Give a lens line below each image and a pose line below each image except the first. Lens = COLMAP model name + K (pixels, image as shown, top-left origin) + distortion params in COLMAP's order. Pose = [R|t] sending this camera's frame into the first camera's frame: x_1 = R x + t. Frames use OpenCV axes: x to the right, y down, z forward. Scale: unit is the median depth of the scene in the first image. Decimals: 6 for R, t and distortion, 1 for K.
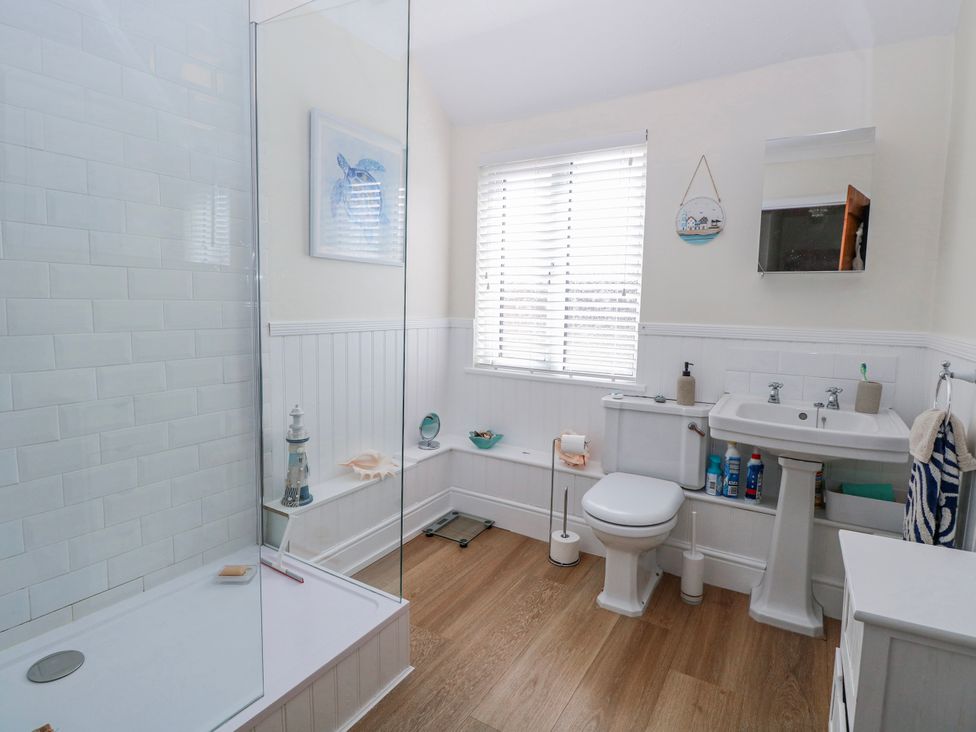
lens RADIAL K [[512.9, 0, 488.9], [0, 512.9, 361.6], [0, 0, 1]] dist [0.000906, -0.010451]
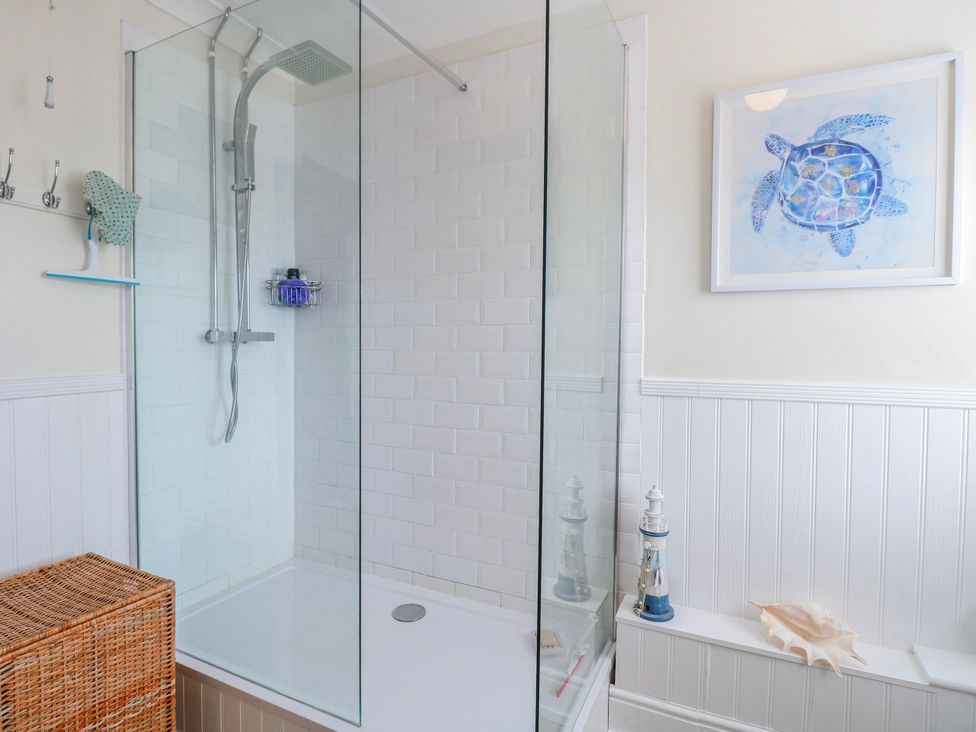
lens RADIAL K [[512.9, 0, 490.2], [0, 512.9, 364.9], [0, 0, 1]] dist [0.000906, -0.010451]
pose [[0.102786, 0.012680, -0.994623, 0.342280], [-0.120203, 0.992749, 0.000234, -0.061805], [0.987414, 0.119533, 0.103565, 0.603917]]
